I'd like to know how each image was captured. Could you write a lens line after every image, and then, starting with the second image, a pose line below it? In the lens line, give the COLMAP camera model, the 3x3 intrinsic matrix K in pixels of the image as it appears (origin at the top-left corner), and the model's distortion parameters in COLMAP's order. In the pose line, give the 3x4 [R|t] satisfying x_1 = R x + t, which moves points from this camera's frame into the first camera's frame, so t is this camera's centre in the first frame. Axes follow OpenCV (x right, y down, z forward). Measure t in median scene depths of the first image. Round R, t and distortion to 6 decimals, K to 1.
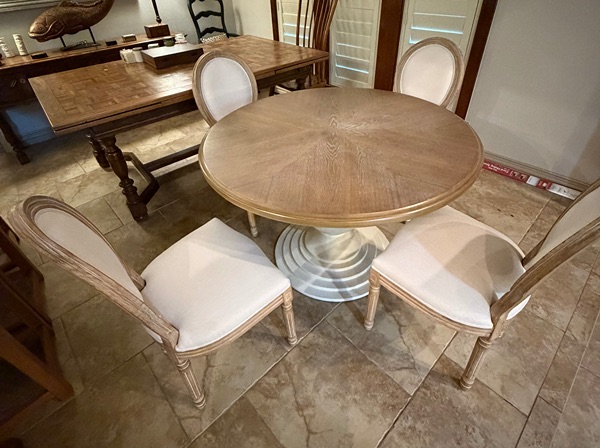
lens RADIAL K [[241.9, 0, 301.5], [0, 241.9, 223.9], [0, 0, 1]] dist [-0.000038, -0.000240]
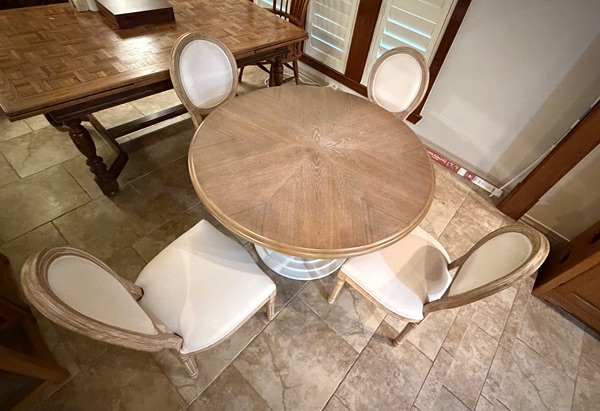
lens RADIAL K [[223.6, 0, 298.7], [0, 223.6, 203.8], [0, 0, 1]] dist [0.000008, -0.000038]
pose [[0.985508, 0.028975, 0.167138, -0.107407], [-0.056535, 0.985074, 0.162580, -0.280911], [-0.159932, -0.169673, 0.972436, -0.020449]]
